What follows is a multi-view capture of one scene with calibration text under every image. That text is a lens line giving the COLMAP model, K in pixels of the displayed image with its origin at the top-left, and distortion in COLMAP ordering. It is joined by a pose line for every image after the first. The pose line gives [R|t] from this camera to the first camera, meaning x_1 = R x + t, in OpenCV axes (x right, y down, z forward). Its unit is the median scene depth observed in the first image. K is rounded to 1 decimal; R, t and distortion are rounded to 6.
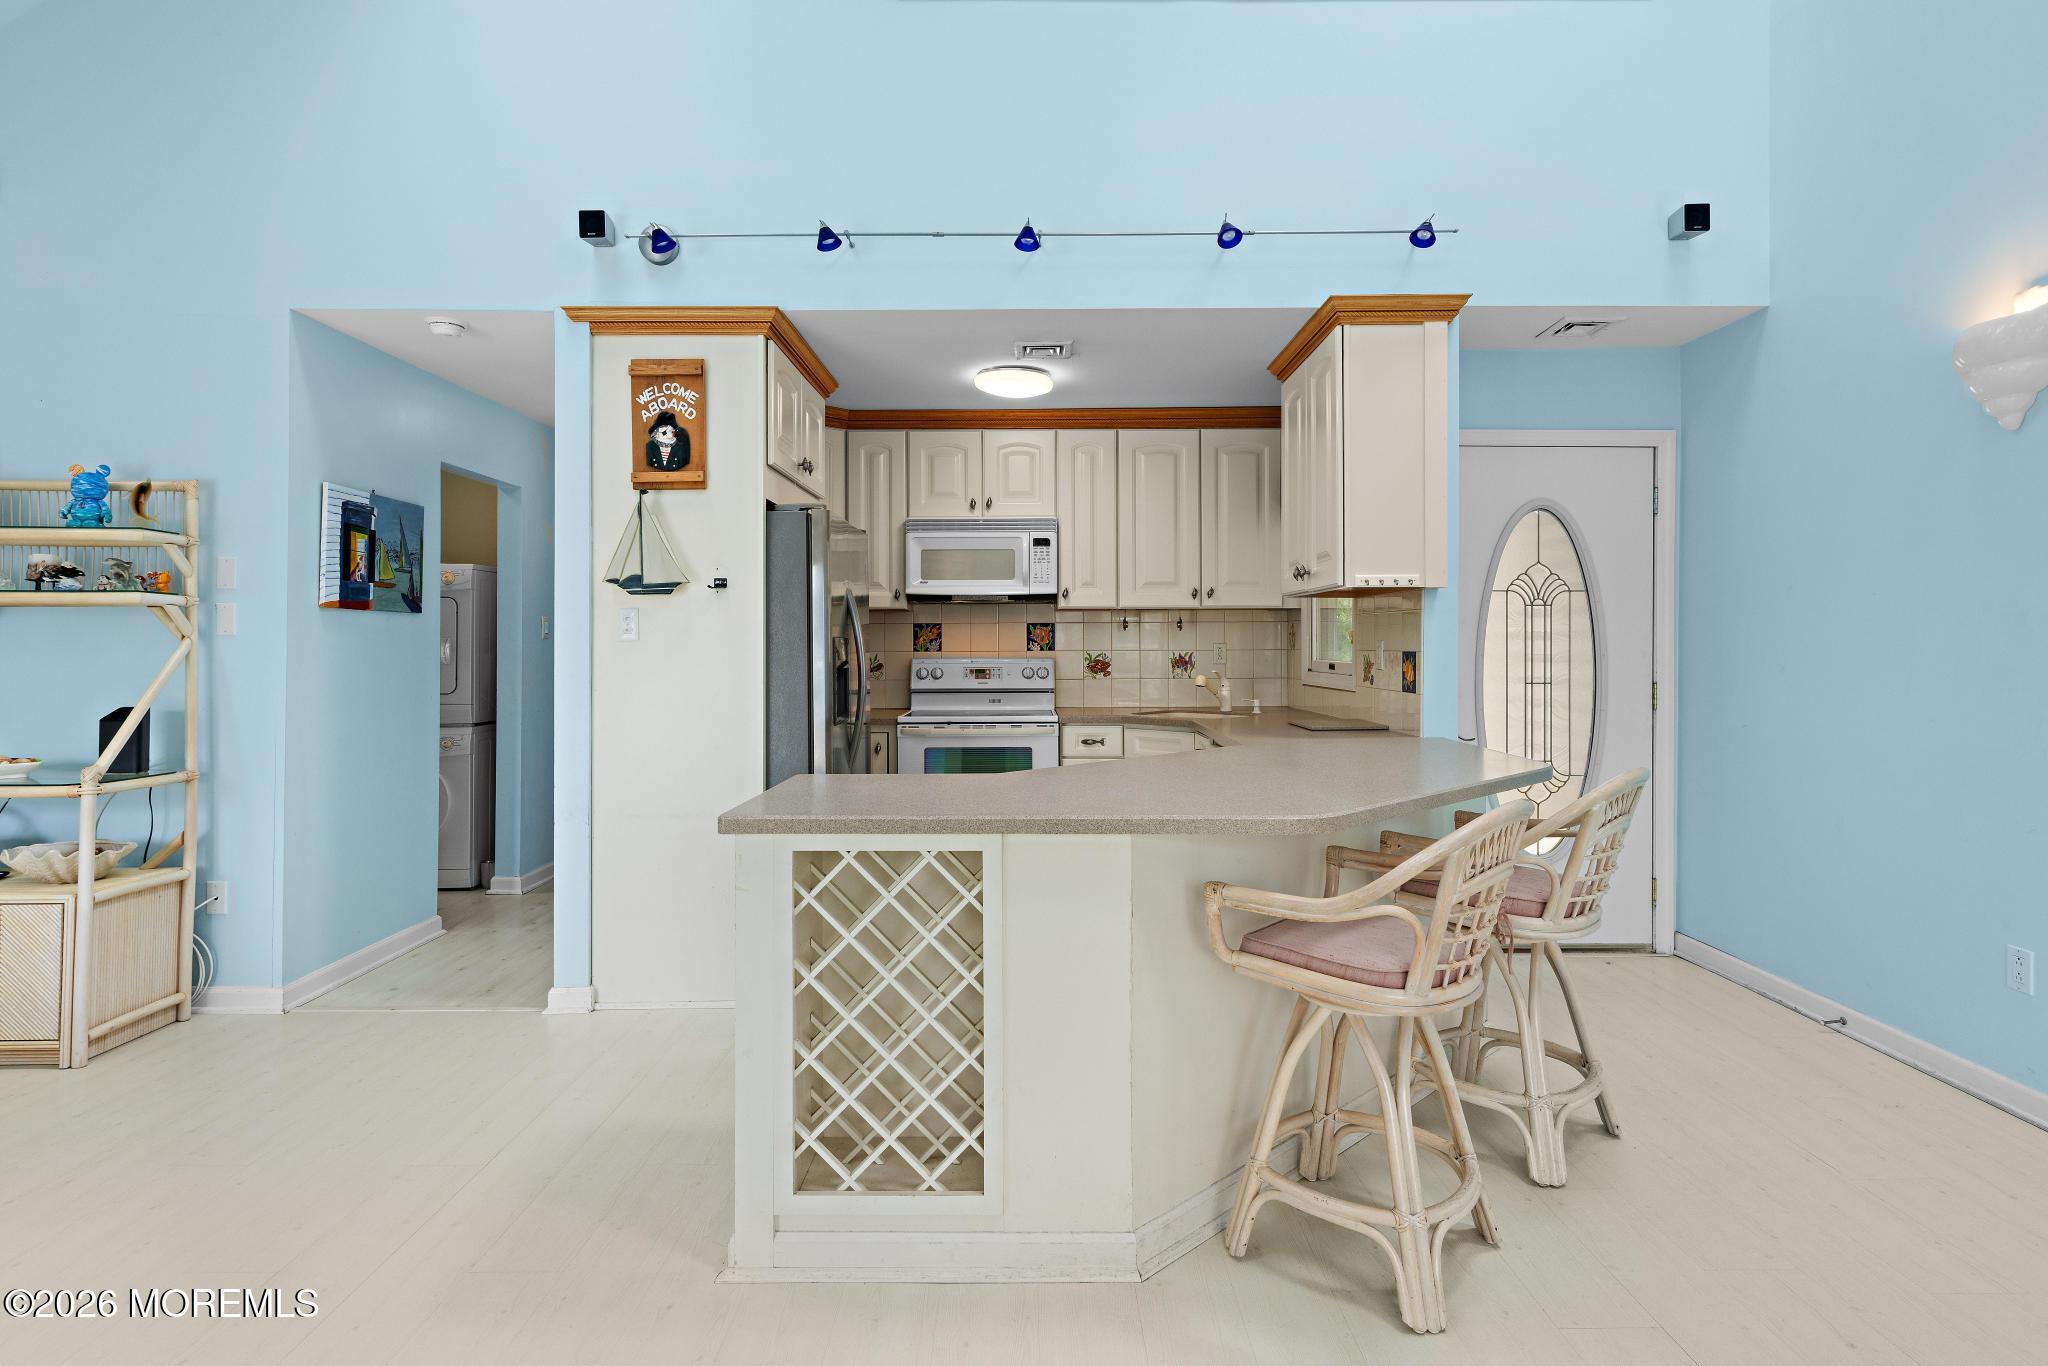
lens RADIAL K [[1028.6, 0, 1037.3], [0, 1028.6, 642.0], [0, 0, 1]] dist [0.002148, 0.000961]
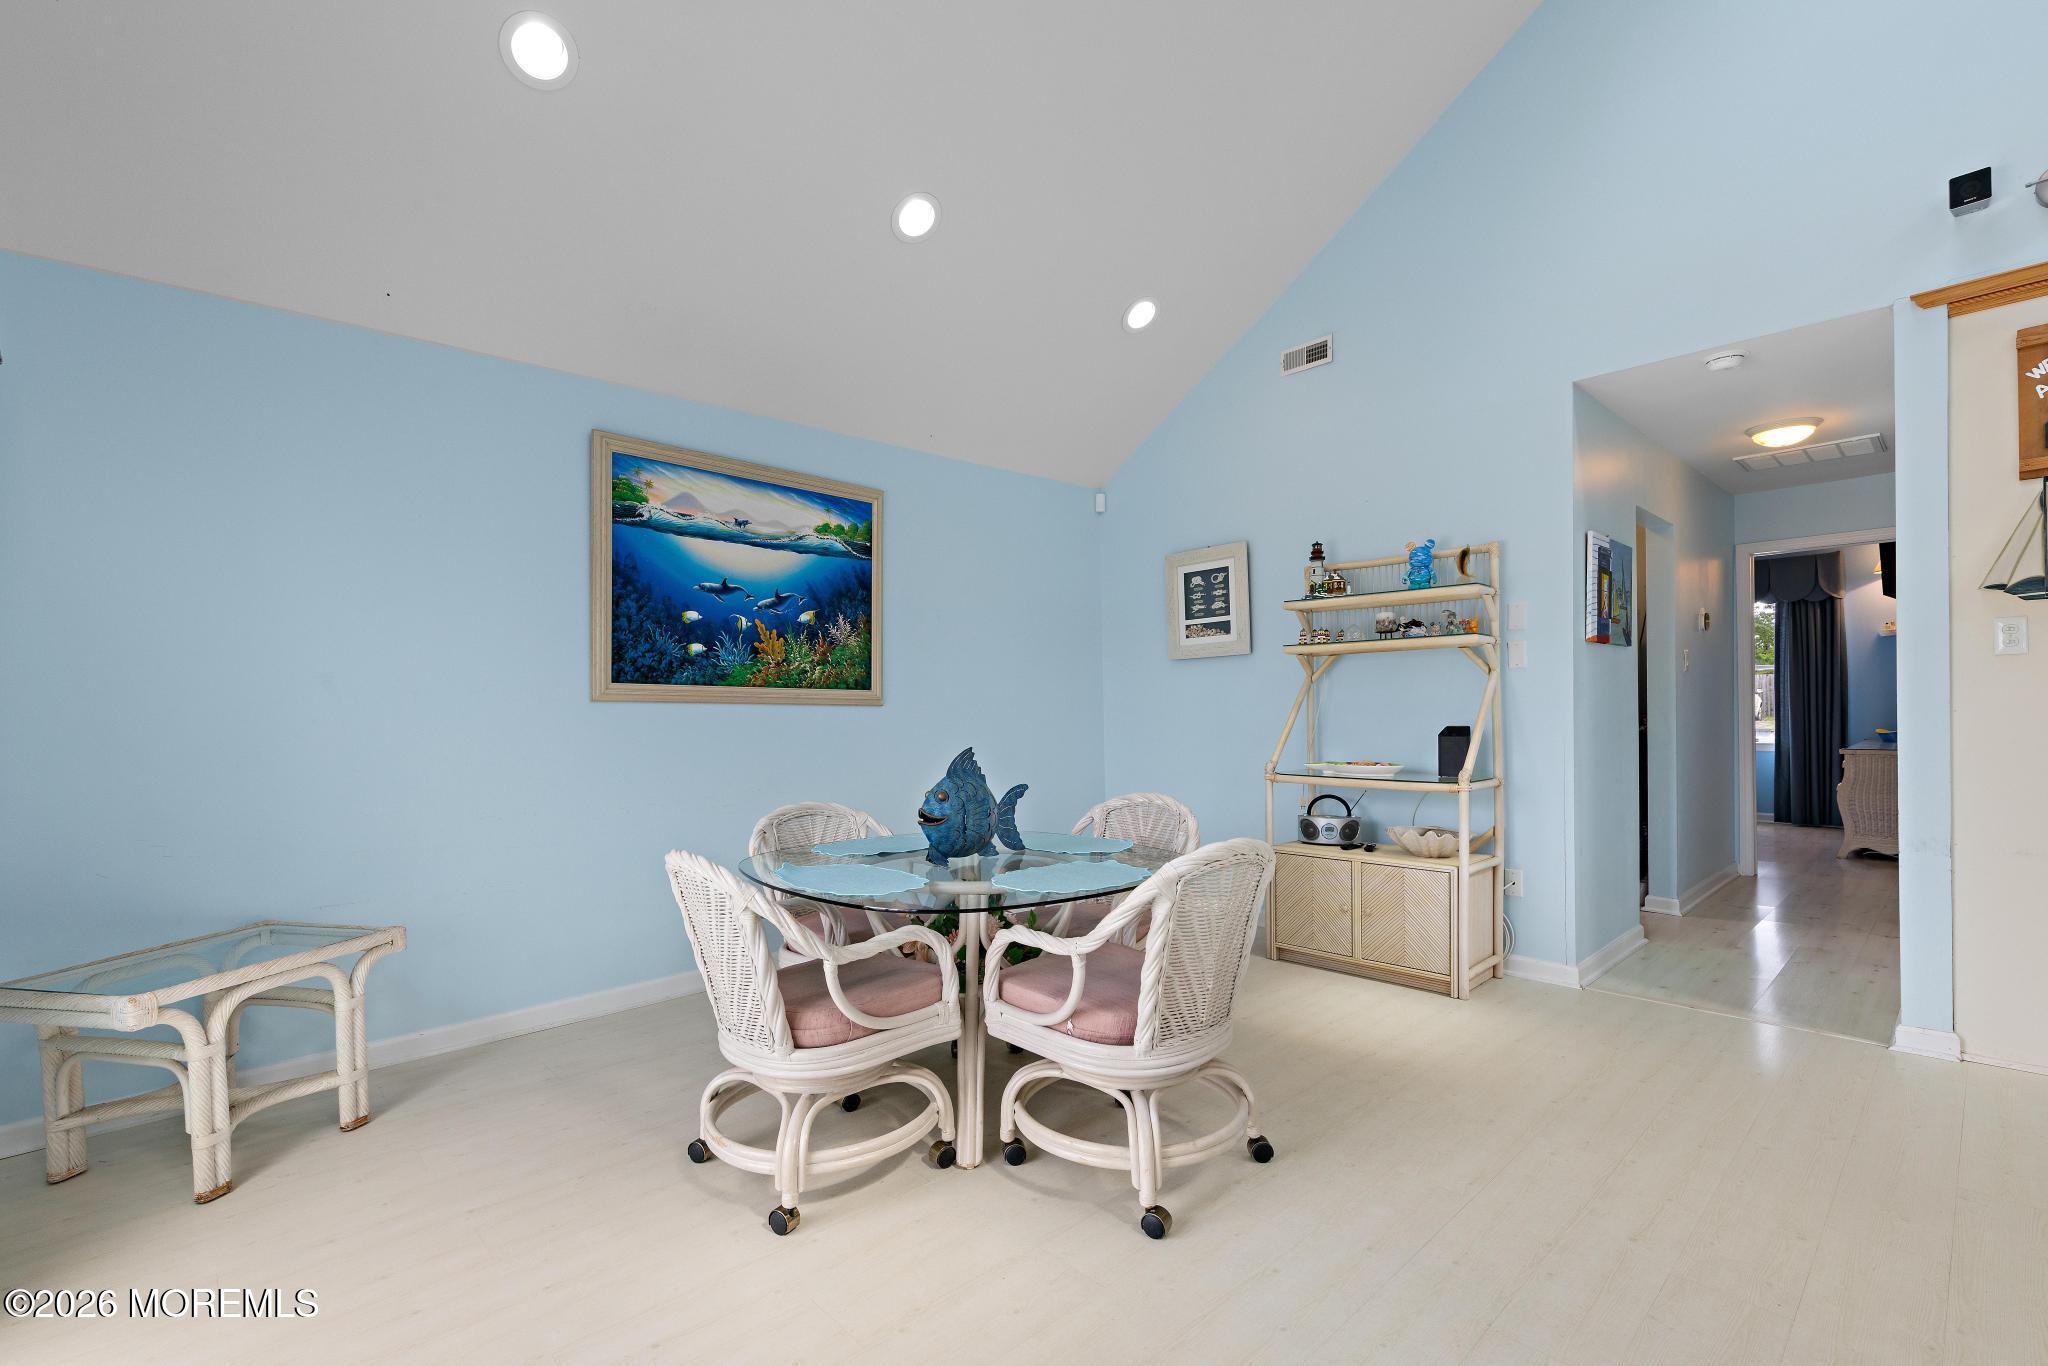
lens RADIAL K [[906.6, 0, 1009.2], [0, 906.6, 717.1], [0, 0, 1]] dist [-0.001606, 0.001647]
pose [[0.669471, -0.004783, -0.742823, -0.361373], [0.022527, 0.999650, 0.013866, 0.020929], [0.742497, -0.026016, 0.669344, -0.142725]]
